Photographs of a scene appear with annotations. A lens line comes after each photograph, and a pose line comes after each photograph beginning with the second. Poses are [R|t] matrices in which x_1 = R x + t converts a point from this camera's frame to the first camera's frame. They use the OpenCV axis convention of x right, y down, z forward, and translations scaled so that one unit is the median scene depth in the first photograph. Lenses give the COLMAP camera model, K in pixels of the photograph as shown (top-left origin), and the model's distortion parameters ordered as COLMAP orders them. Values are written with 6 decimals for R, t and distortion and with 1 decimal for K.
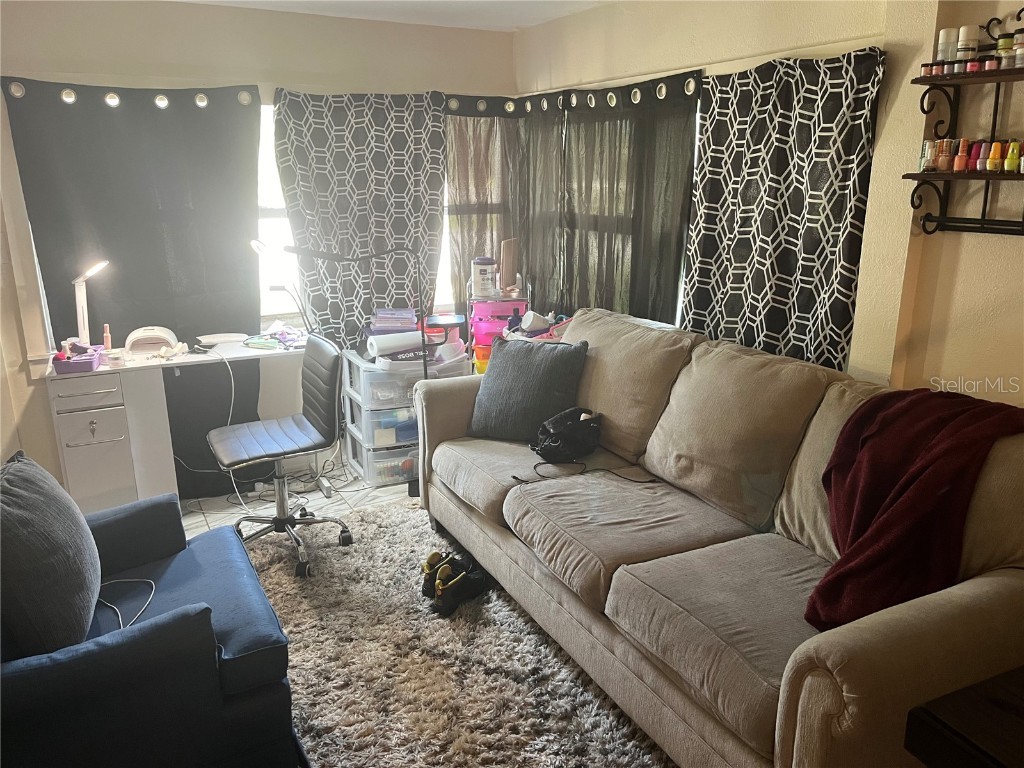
lens RADIAL K [[770.5, 0, 524.6], [0, 770.5, 386.1], [0, 0, 1]] dist [0.062066, -0.085887]
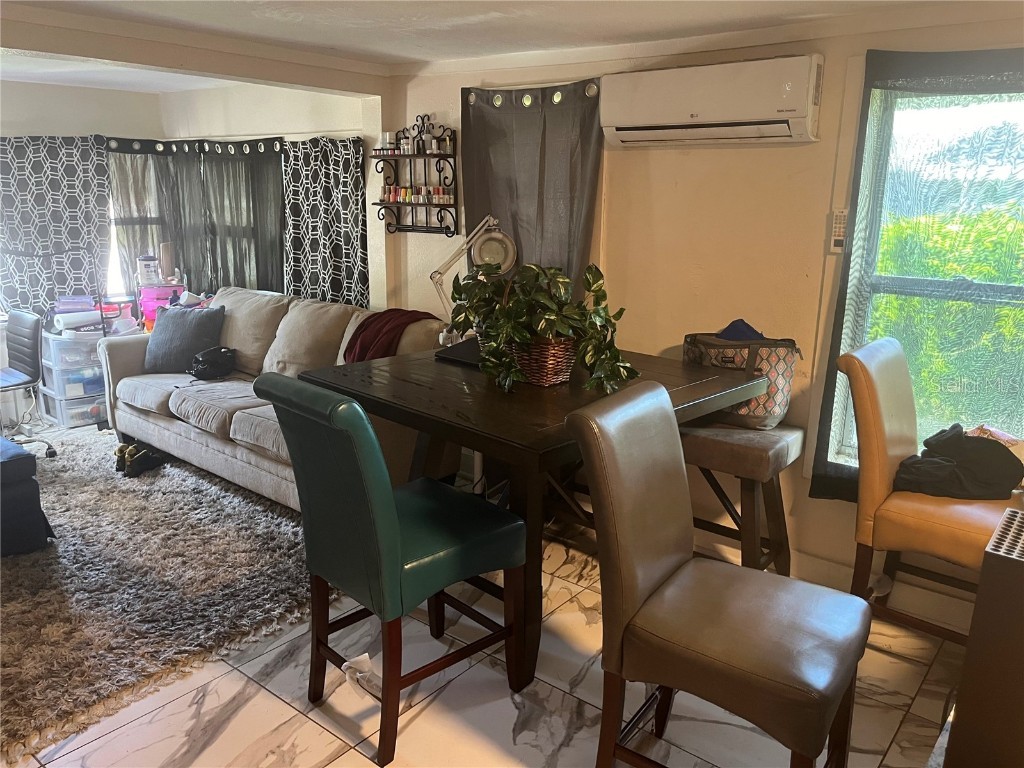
lens RADIAL K [[770.5, 0, 524.6], [0, 770.5, 386.1], [0, 0, 1]] dist [0.062066, -0.085887]
pose [[0.927415, -0.072441, 0.366953, 0.058564], [0.082569, 0.996514, -0.011956, 0.174670], [-0.364807, 0.041388, 0.930163, -0.670855]]
